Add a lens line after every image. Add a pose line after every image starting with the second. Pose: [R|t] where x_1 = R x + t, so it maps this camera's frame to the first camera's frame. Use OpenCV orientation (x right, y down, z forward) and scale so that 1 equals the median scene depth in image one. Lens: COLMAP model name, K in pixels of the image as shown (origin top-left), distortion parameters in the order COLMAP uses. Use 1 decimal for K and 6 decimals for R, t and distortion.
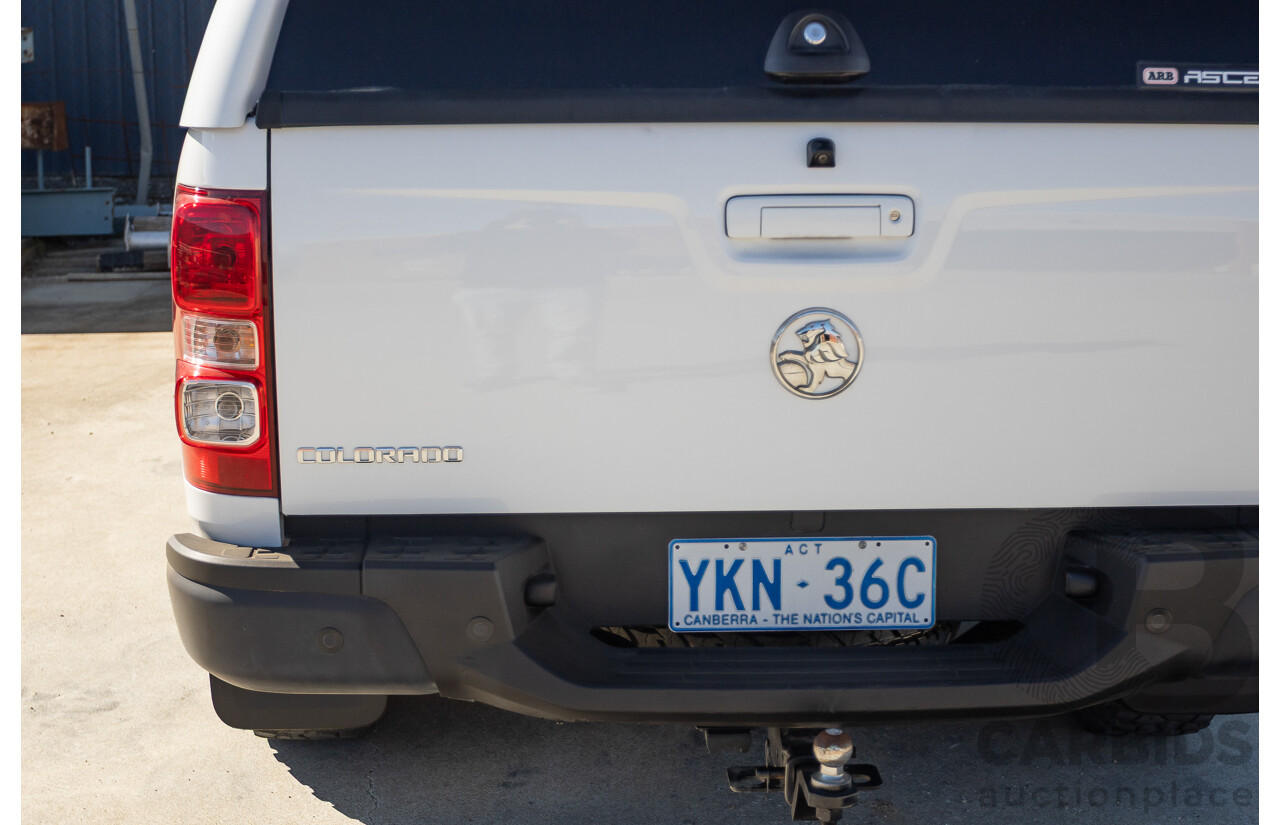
lens RADIAL K [[2163.0, 0, 630.1], [0, 2163.0, 393.9], [0, 0, 1]] dist [-0.015239, 0.000000]
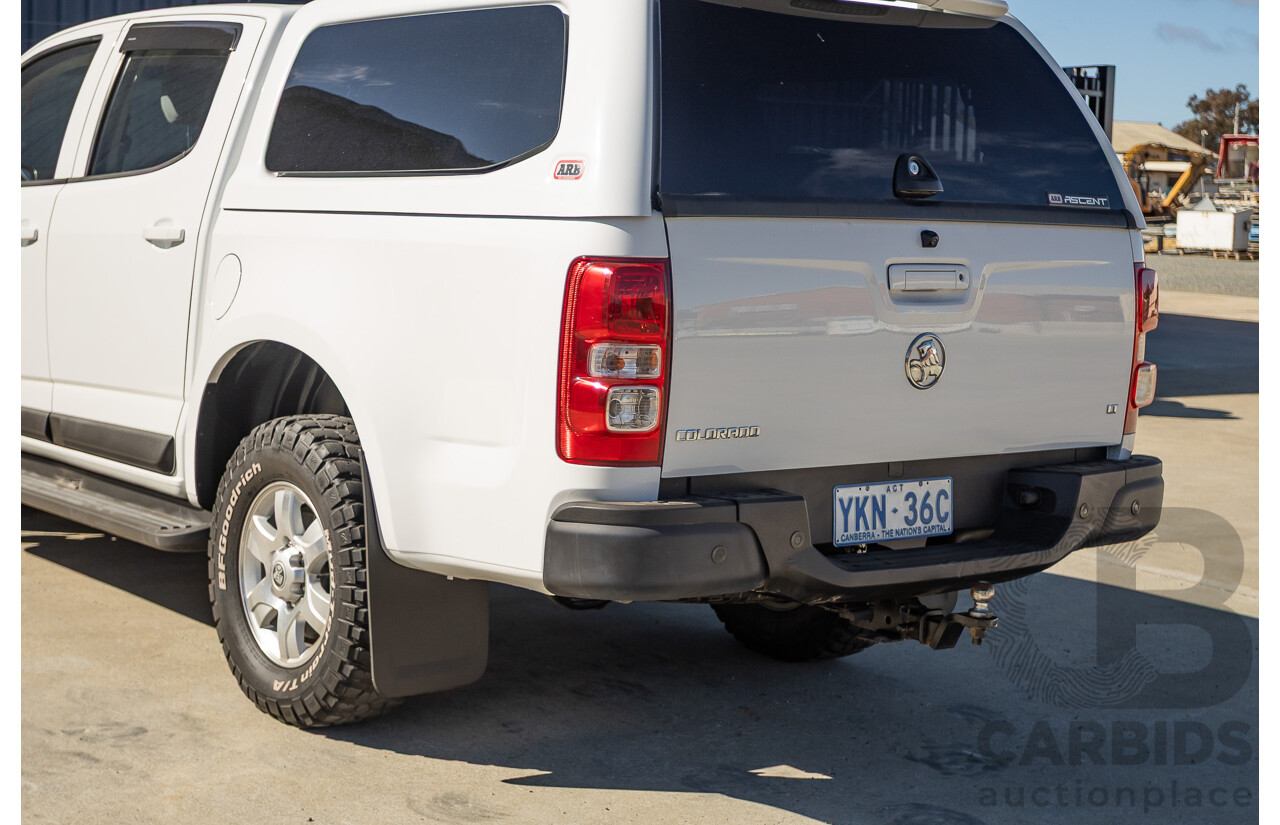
lens RADIAL K [[2163.0, 0, 614.0], [0, 2163.0, 409.2], [0, 0, 1]] dist [-0.015239, 0.000000]
pose [[0.812860, -0.032933, 0.581527, -1.016098], [0.088371, 0.993815, -0.067243, 0.102890], [-0.575716, 0.106049, 0.810743, -0.182732]]
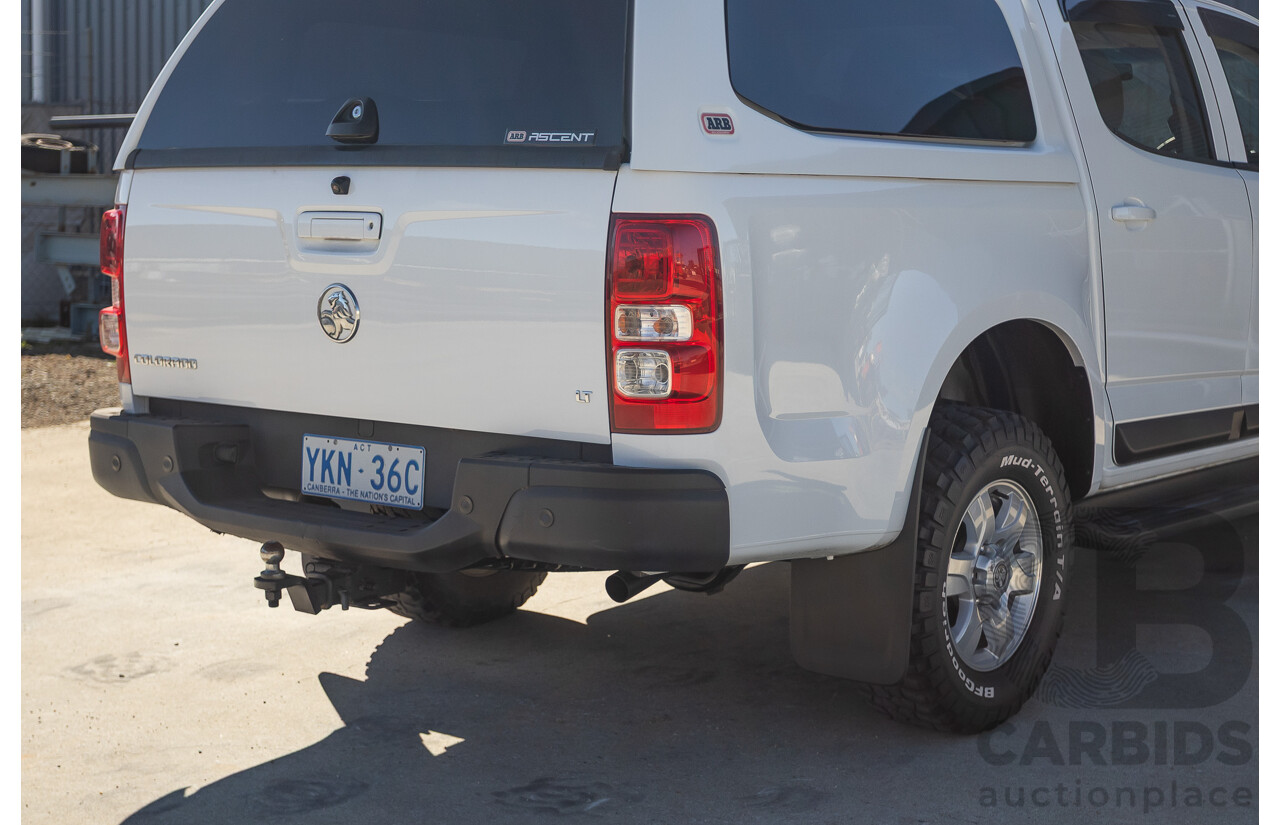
lens RADIAL K [[2163.0, 0, 633.2], [0, 2163.0, 415.1], [0, 0, 1]] dist [-0.015239, 0.000000]
pose [[0.750161, 0.074891, -0.657000, 1.227626], [-0.139070, 0.989212, -0.046030, 0.092930], [0.646466, 0.125899, 0.752484, -0.030956]]
